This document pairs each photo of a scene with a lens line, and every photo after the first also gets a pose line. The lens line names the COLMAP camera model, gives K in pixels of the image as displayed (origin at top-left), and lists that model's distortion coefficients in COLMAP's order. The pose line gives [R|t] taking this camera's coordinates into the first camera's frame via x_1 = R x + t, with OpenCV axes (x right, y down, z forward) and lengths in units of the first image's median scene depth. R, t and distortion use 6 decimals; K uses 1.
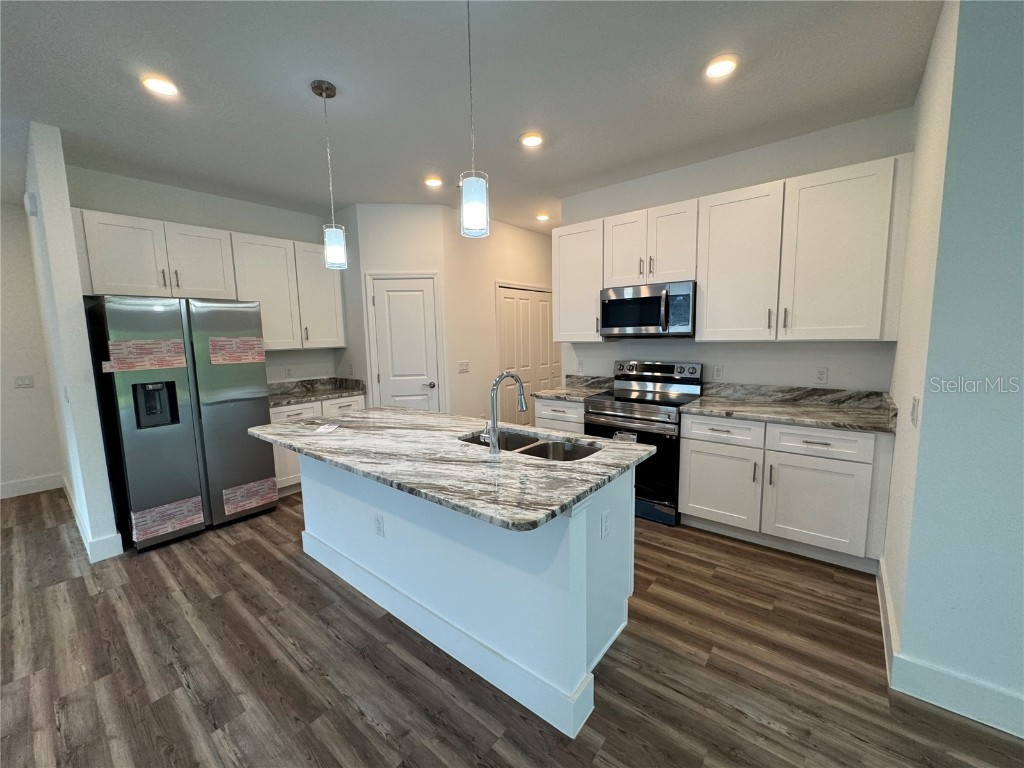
lens RADIAL K [[408.1, 0, 511.8], [0, 408.1, 382.9], [0, 0, 1]] dist [-0.004452, 0.000853]
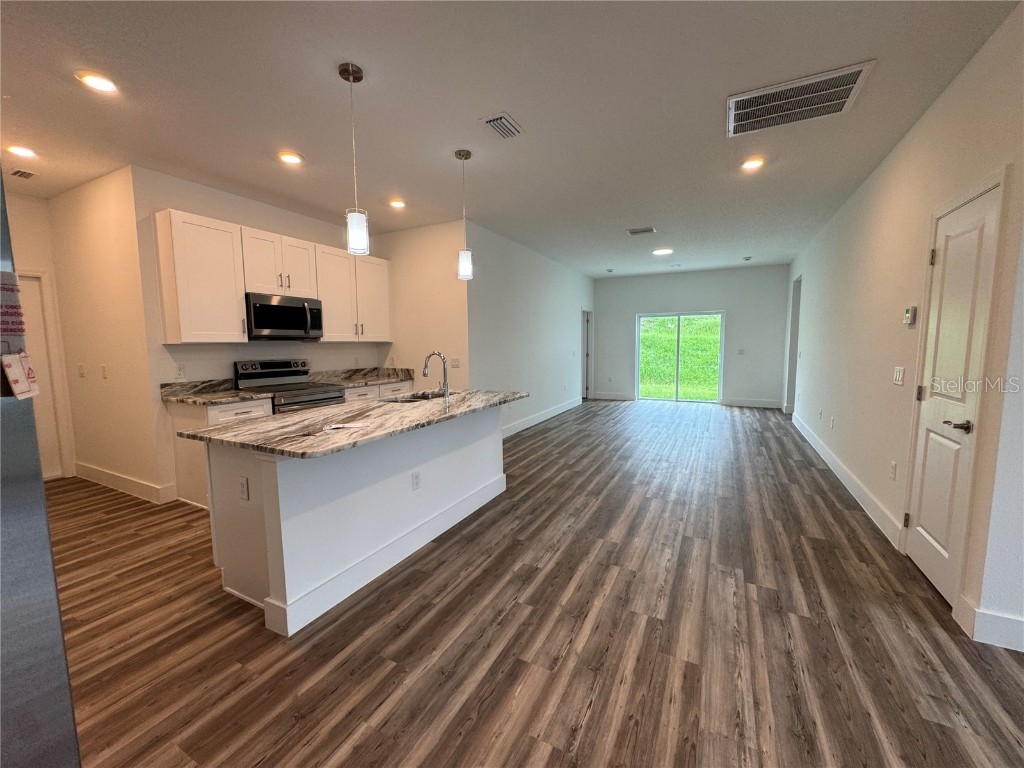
lens RADIAL K [[408.1, 0, 512.2], [0, 408.1, 384.3], [0, 0, 1]] dist [-0.004452, 0.000853]
pose [[-0.204980, -0.076690, 0.975757, -1.217884], [0.127019, 0.986411, 0.104210, -0.021364], [-0.970489, 0.145301, -0.192454, 0.716017]]
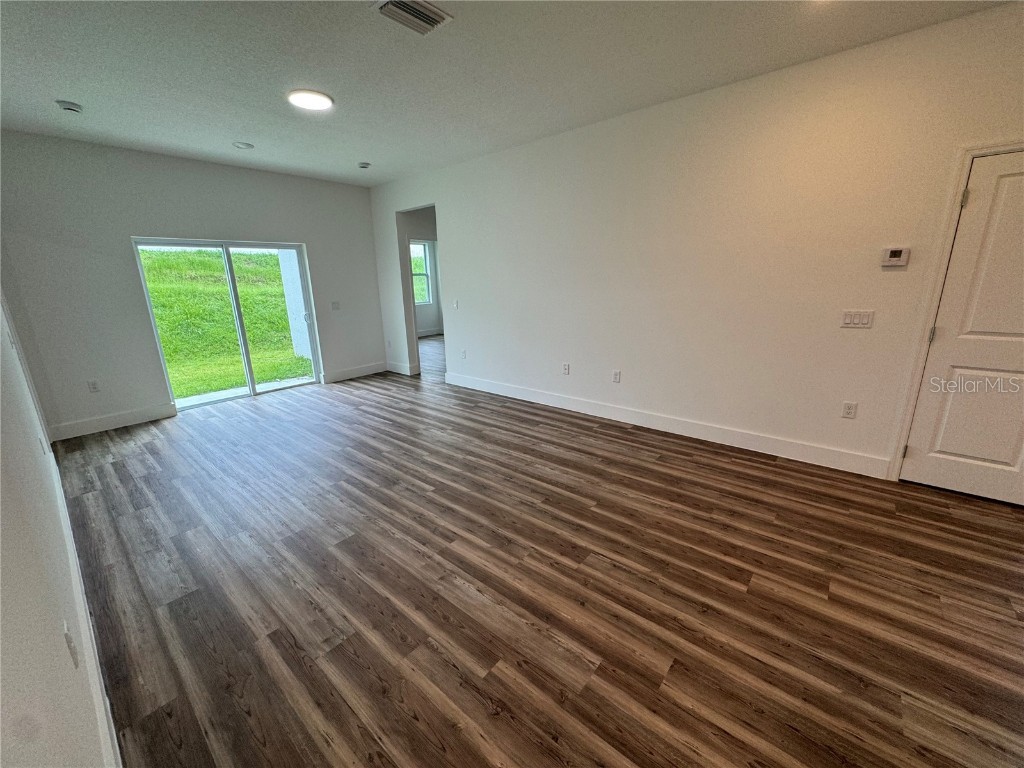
lens RADIAL K [[408.1, 0, 509.5], [0, 408.1, 388.6], [0, 0, 1]] dist [-0.004452, 0.000853]
pose [[-0.998247, 0.043782, 0.039819, 0.393718], [0.055531, 0.925605, 0.374395, -0.082573], [-0.020465, 0.375950, -0.926414, 0.610604]]
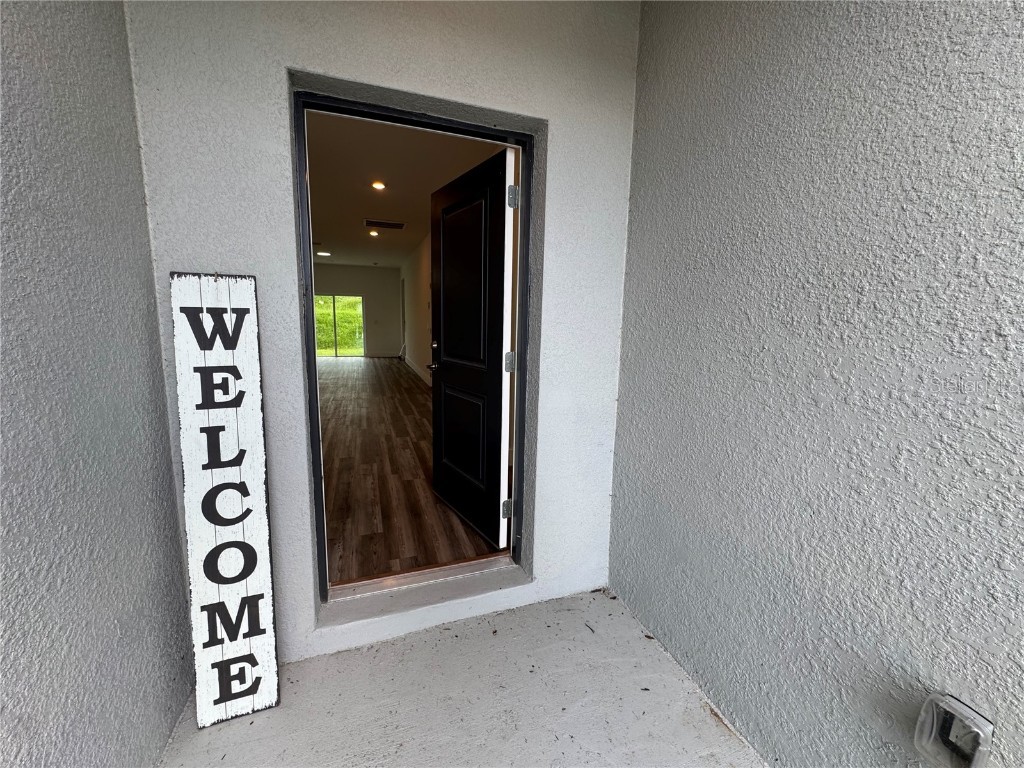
lens RADIAL K [[408.1, 0, 512.7], [0, 408.1, 381.4], [0, 0, 1]] dist [-0.004452, 0.000853]
pose [[-0.859630, -0.071015, 0.505957, -2.373581], [0.057299, 0.970645, 0.233590, -0.071287], [-0.507693, 0.229792, -0.830327, 1.708039]]
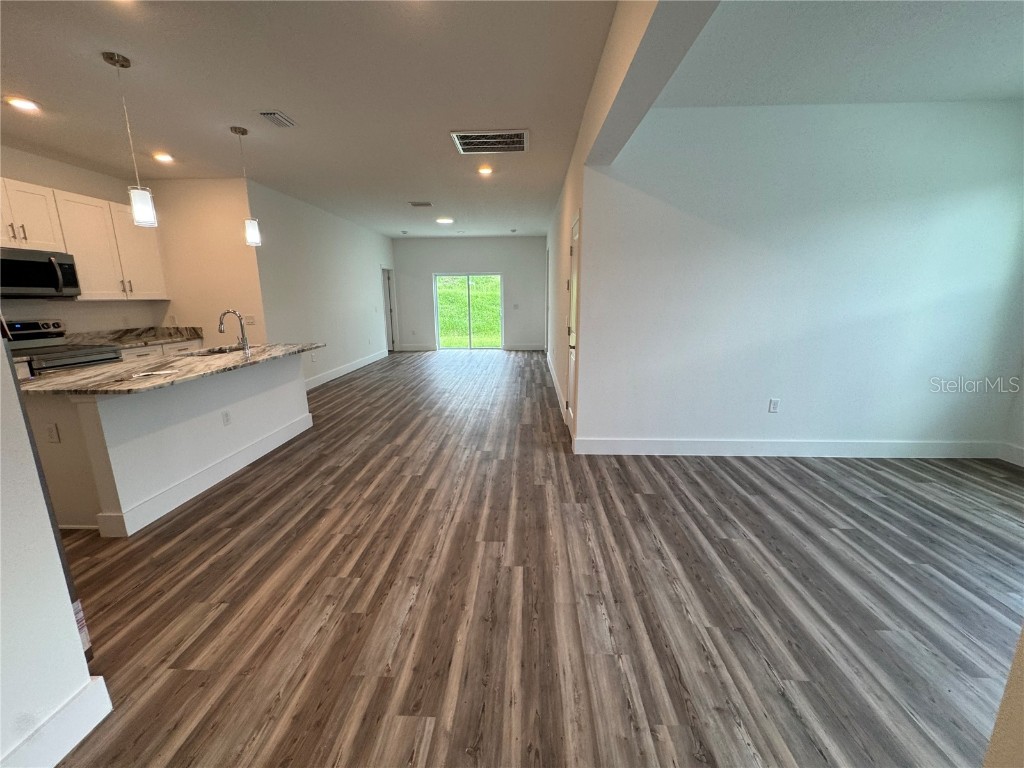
lens RADIAL K [[408.1, 0, 512.3], [0, 408.1, 382.4], [0, 0, 1]] dist [-0.004452, 0.000853]
pose [[-0.600695, -0.141743, 0.786813, -1.644436], [0.112075, 0.959510, 0.258418, -0.032834], [-0.791584, 0.243412, -0.560487, 0.764143]]
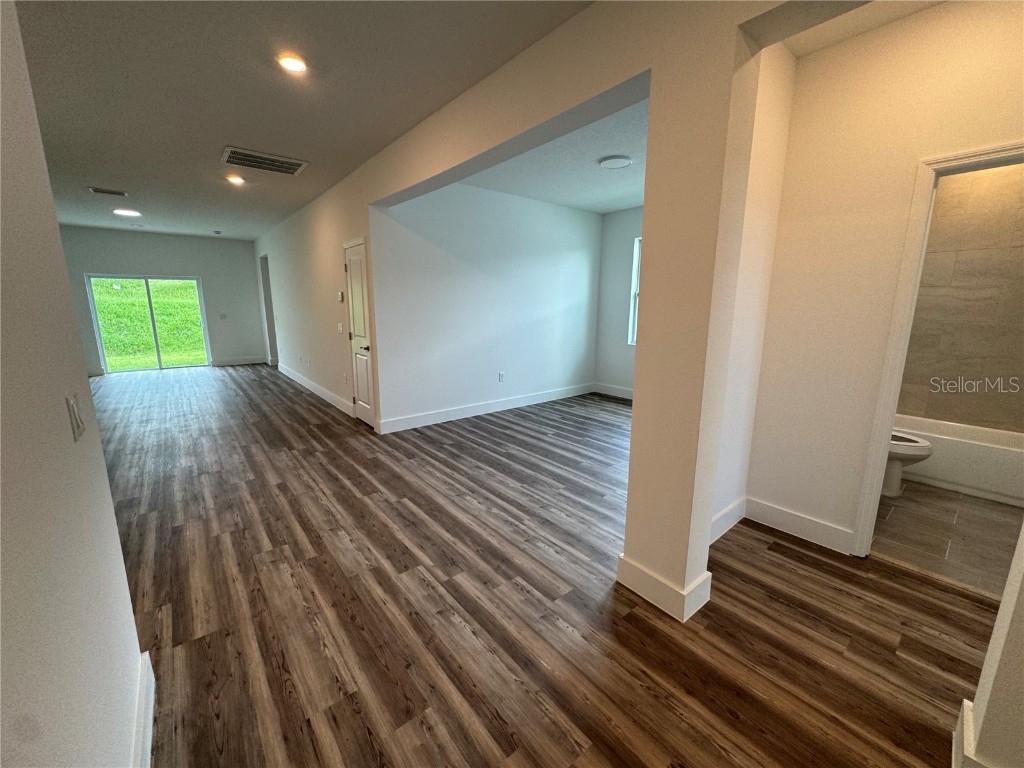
lens RADIAL K [[408.1, 0, 512.7], [0, 408.1, 381.5], [0, 0, 1]] dist [-0.004452, 0.000853]
pose [[-0.980680, -0.019186, 0.194674, -1.584457], [0.039572, 0.955146, 0.293479, -0.102617], [-0.191573, 0.295513, -0.935934, 1.276562]]
